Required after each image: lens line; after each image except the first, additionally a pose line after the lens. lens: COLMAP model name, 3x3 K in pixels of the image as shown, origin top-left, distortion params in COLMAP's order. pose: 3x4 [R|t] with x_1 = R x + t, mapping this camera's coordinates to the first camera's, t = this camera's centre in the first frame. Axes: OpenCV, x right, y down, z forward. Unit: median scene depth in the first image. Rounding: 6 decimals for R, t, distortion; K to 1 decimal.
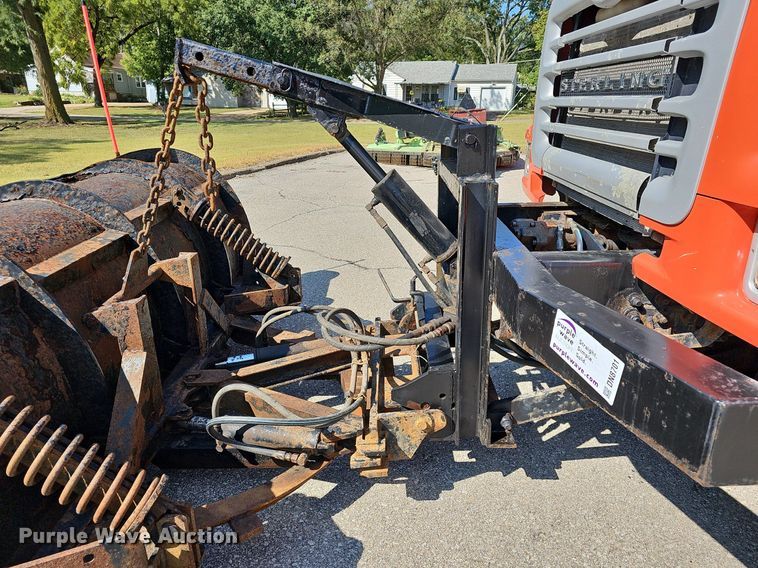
lens RADIAL K [[485.4, 0, 379.0], [0, 485.4, 284.0], [0, 0, 1]] dist [0.040154, -0.019895]
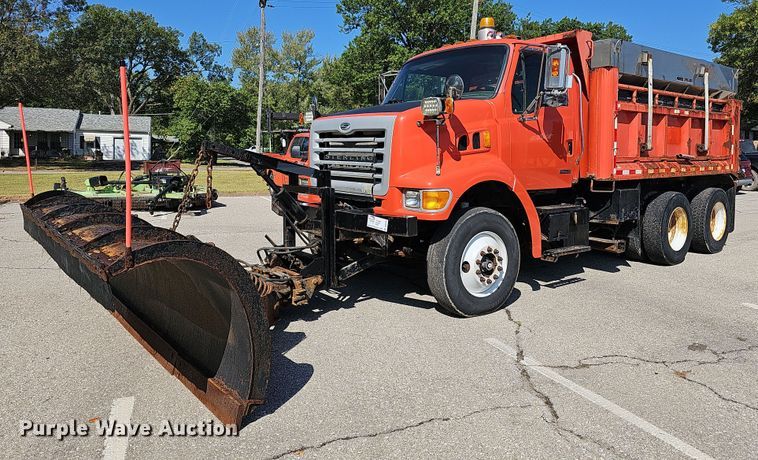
lens RADIAL K [[550.8, 0, 379.0], [0, 550.8, 230.0], [0, 0, 1]] dist [-0.108184, -0.000286]
pose [[0.771526, -0.064629, 0.632907, -2.011302], [0.196637, 0.970340, -0.140619, 0.684743], [-0.605047, 0.232944, 0.761351, -2.017194]]
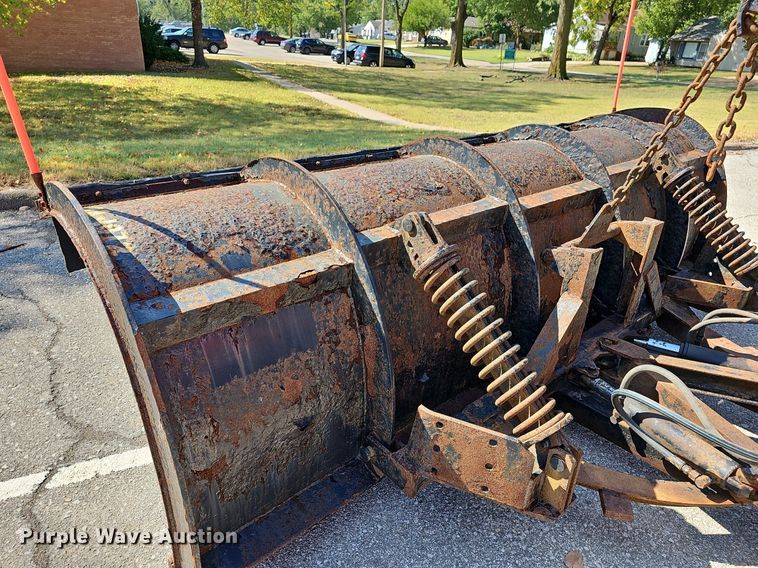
lens RADIAL K [[485.4, 0, 379.0], [0, 485.4, 284.0], [0, 0, 1]] dist [0.040154, -0.019895]
pose [[0.676363, 0.340268, -0.653262, -0.086941], [-0.299614, 0.937307, 0.178011, 0.043752], [0.672878, 0.075327, 0.735908, -0.053790]]
